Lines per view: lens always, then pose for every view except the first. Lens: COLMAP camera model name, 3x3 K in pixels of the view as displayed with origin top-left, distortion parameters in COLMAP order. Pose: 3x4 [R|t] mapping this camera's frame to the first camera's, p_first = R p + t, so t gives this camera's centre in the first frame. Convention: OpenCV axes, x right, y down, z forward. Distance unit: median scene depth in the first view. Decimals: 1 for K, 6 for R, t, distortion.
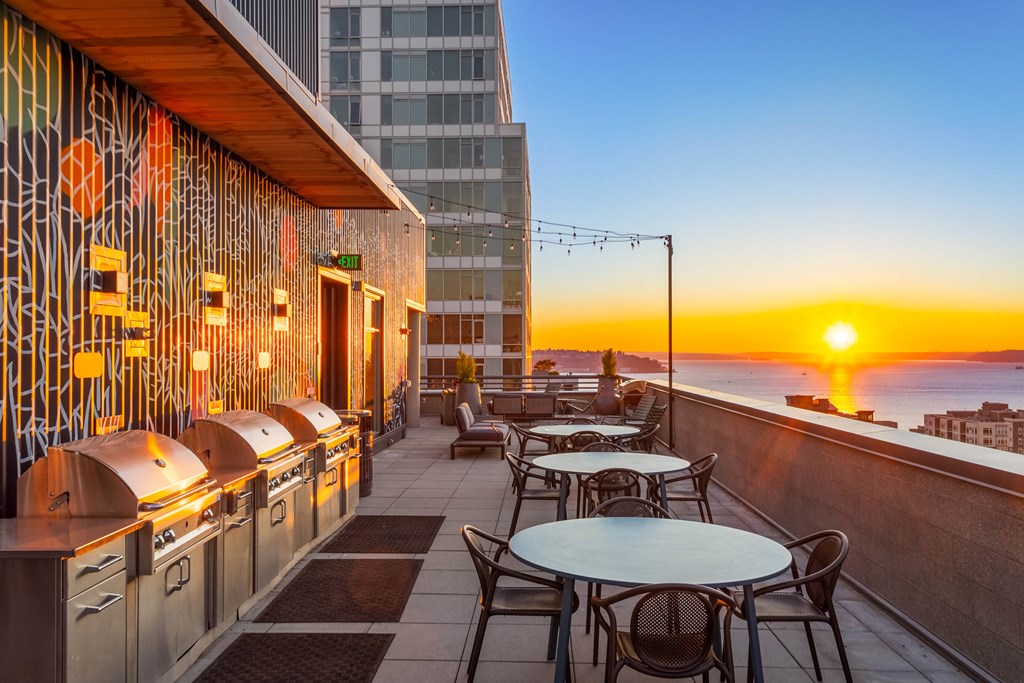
lens RADIAL K [[816.8, 0, 524.2], [0, 816.8, 349.2], [0, 0, 1]] dist [0.017495, 0.009655]
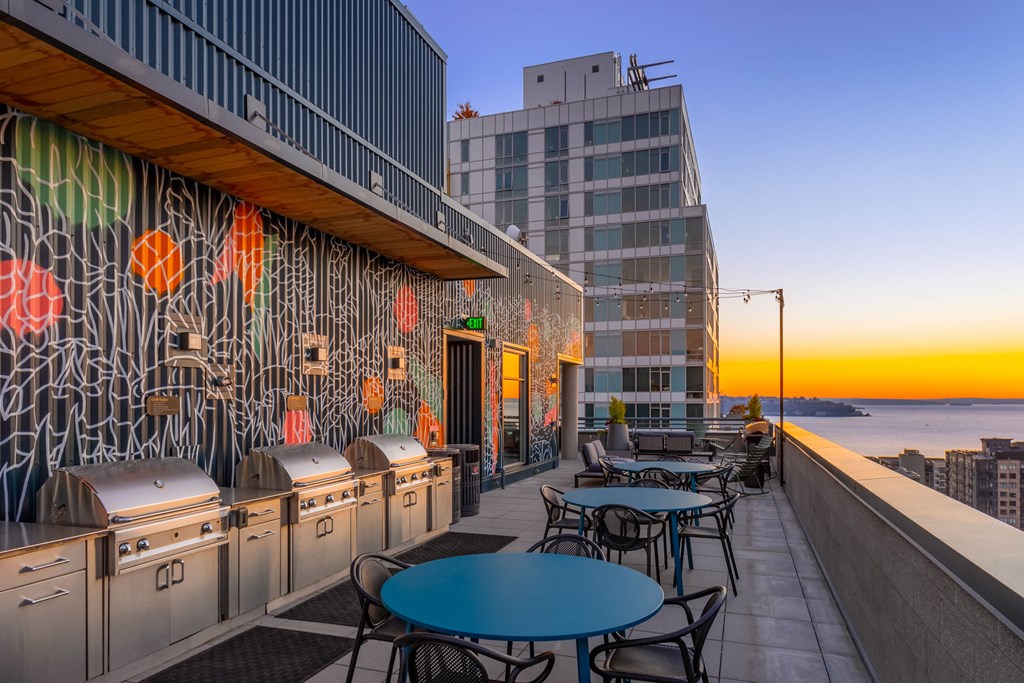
lens RADIAL K [[652.4, 0, 518.9], [0, 652.4, 399.1], [0, 0, 1]] dist [0.001906, -0.001608]
pose [[0.953077, -0.001786, -0.302724, 0.212770], [0.003088, 0.999988, 0.003822, 0.004771], [0.302713, -0.004577, 0.953071, 0.129909]]
